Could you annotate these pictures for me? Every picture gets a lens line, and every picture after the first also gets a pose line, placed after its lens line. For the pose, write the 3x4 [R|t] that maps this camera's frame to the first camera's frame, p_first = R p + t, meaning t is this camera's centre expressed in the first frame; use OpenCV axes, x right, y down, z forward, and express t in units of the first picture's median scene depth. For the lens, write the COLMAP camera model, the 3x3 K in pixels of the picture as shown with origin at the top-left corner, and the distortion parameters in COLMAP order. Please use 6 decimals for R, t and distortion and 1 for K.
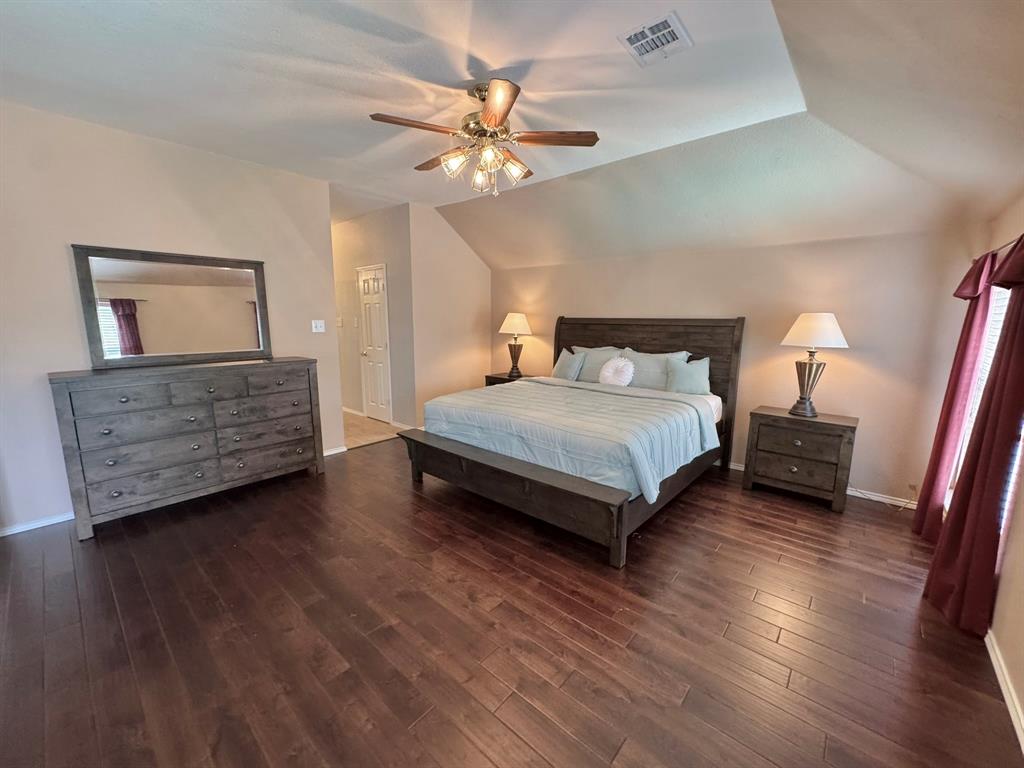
lens RADIAL K [[410.9, 0, 512.0], [0, 410.9, 384.0], [0, 0, 1]] dist [-0.002052, -0.000041]
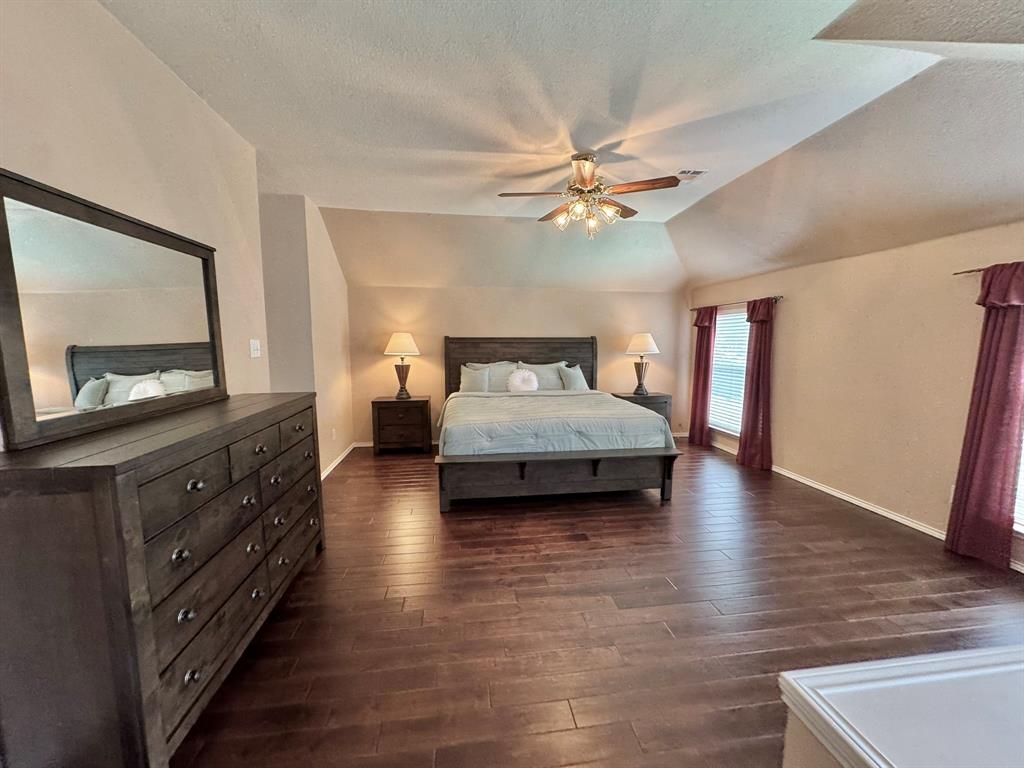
lens RADIAL K [[410.9, 0, 512.0], [0, 410.9, 384.0], [0, 0, 1]] dist [-0.002052, -0.000041]
pose [[0.656825, -0.085210, 0.749213, -0.772892], [0.125413, 0.992100, 0.002886, -0.031672], [-0.743540, 0.092065, 0.662323, 0.244842]]
